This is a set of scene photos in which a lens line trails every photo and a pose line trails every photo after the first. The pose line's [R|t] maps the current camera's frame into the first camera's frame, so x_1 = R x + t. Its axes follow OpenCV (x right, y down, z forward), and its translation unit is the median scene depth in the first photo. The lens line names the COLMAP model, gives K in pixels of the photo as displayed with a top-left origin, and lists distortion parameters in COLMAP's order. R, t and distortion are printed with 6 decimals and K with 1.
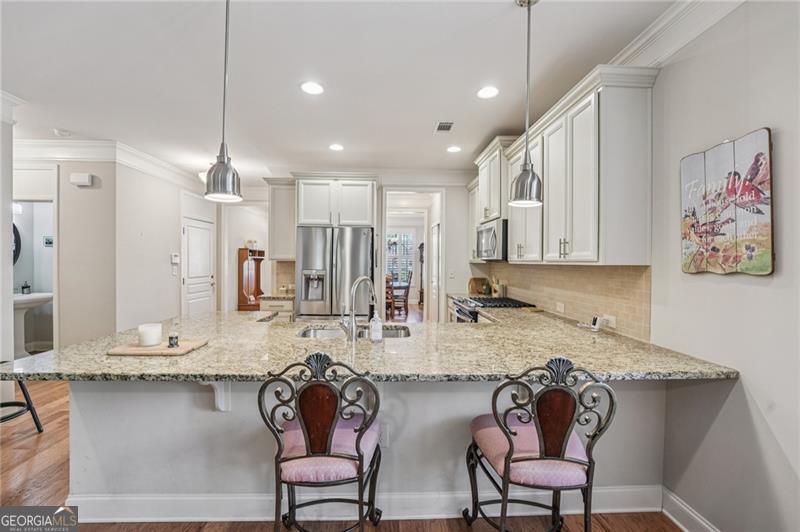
lens RADIAL K [[324.6, 0, 398.1], [0, 324.6, 261.7], [0, 0, 1]] dist [-0.016866, 0.000100]
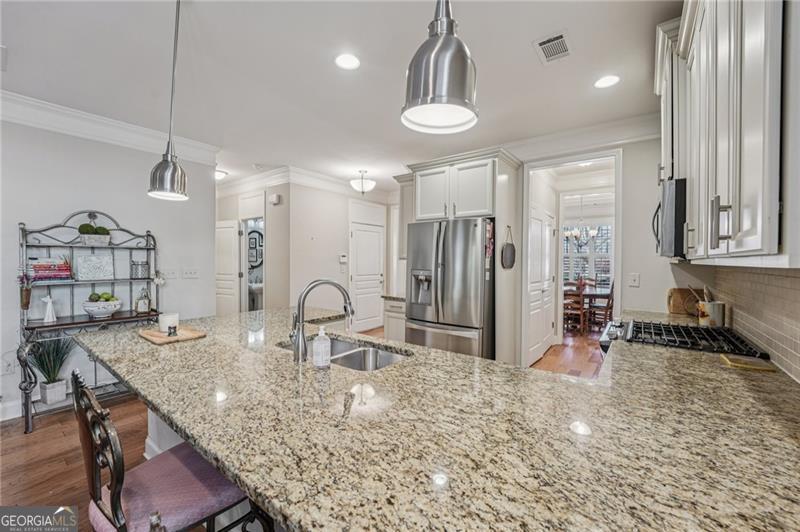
lens RADIAL K [[323.8, 0, 398.1], [0, 323.8, 266.2], [0, 0, 1]] dist [-0.015715, 0.000864]
pose [[0.772942, 0.010805, -0.634384, 0.291166], [-0.002750, 0.999903, 0.013681, 0.002847], [0.634471, -0.008830, 0.772897, 0.303096]]
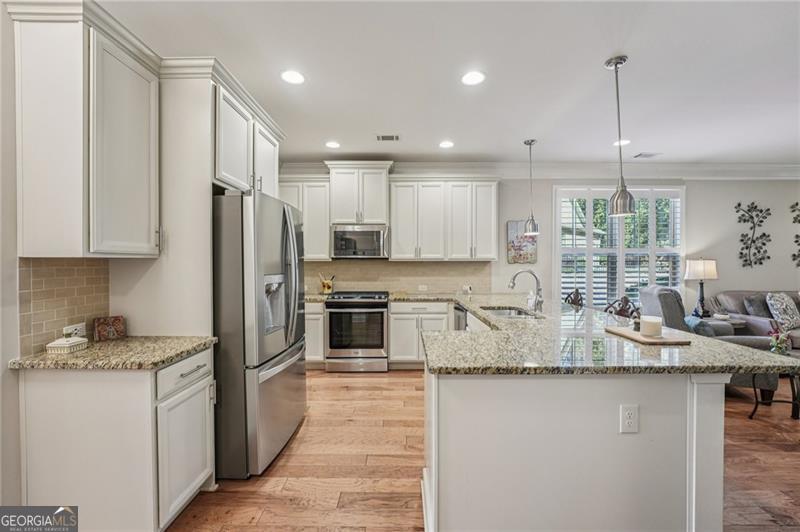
lens RADIAL K [[323.8, 0, 398.1], [0, 323.8, 266.2], [0, 0, 1]] dist [-0.015715, 0.000864]
pose [[0.043473, -0.020489, 0.998845, -0.911406], [0.004132, 0.999785, 0.020328, 0.000356], [-0.999046, 0.003244, 0.043548, 0.869080]]
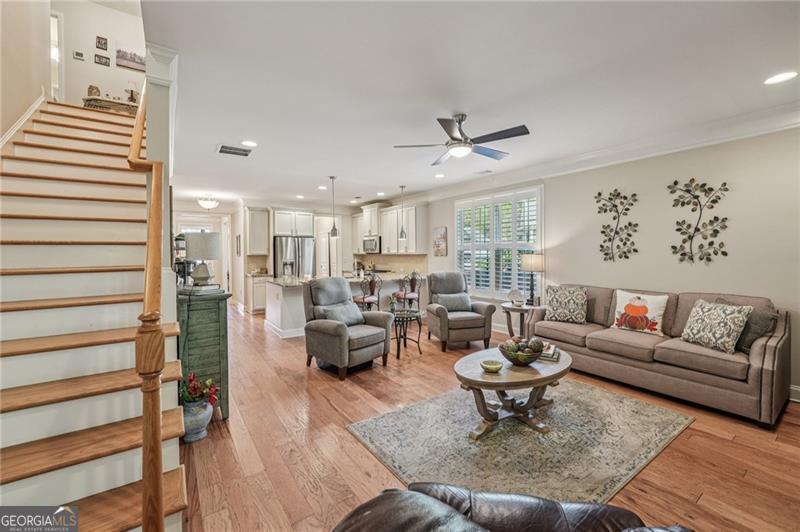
lens RADIAL K [[329.0, 0, 396.8], [0, 329.0, 255.6], [0, 0, 1]] dist [-0.017613, 0.004395]
pose [[0.841339, -0.020122, 0.540133, -0.878623], [0.015933, 0.999796, 0.012428, -0.012372], [-0.540272, -0.001850, 0.841488, -1.124903]]
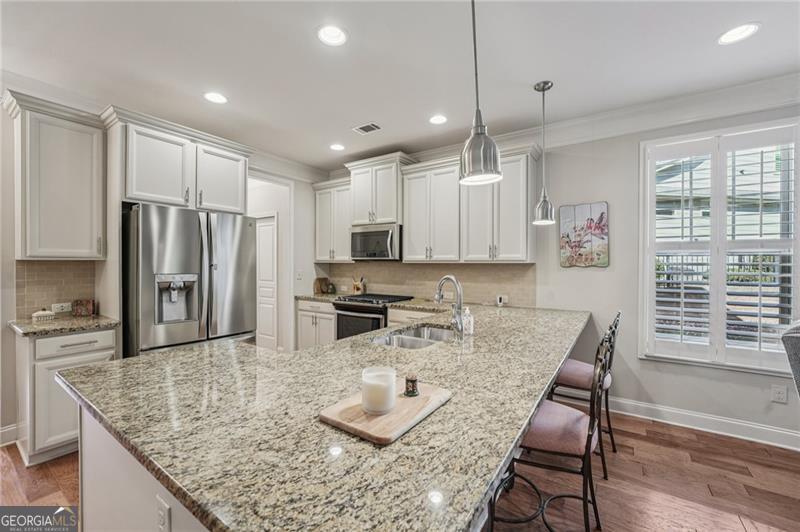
lens RADIAL K [[323.8, 0, 398.1], [0, 323.8, 266.2], [0, 0, 1]] dist [-0.015715, 0.000864]
pose [[0.592064, -0.011350, 0.805811, -0.584246], [0.002656, 0.999923, 0.012132, 0.003199], [-0.805886, -0.005043, 0.592049, 0.307819]]
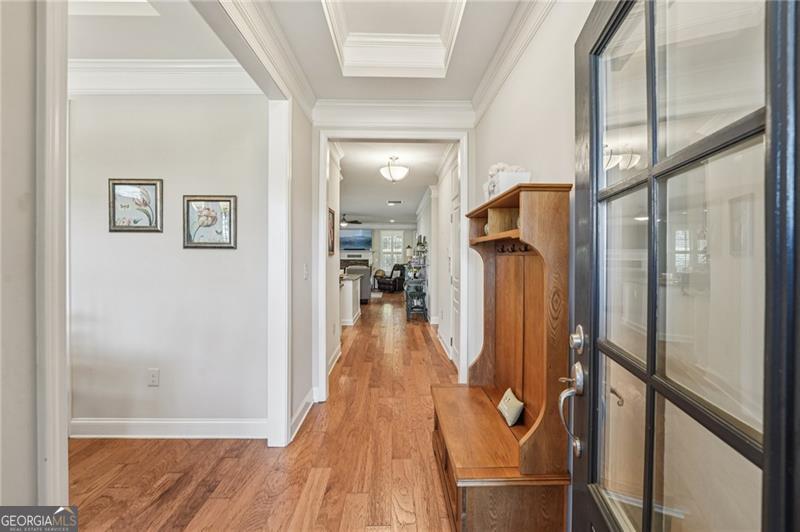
lens RADIAL K [[324.6, 0, 398.1], [0, 324.6, 261.7], [0, 0, 1]] dist [-0.016866, 0.000100]
pose [[-0.999666, -0.009951, 0.023859, -0.804057], [-0.009542, 0.999807, 0.017180, -0.000102], [-0.024025, 0.016947, -0.999568, 2.639248]]
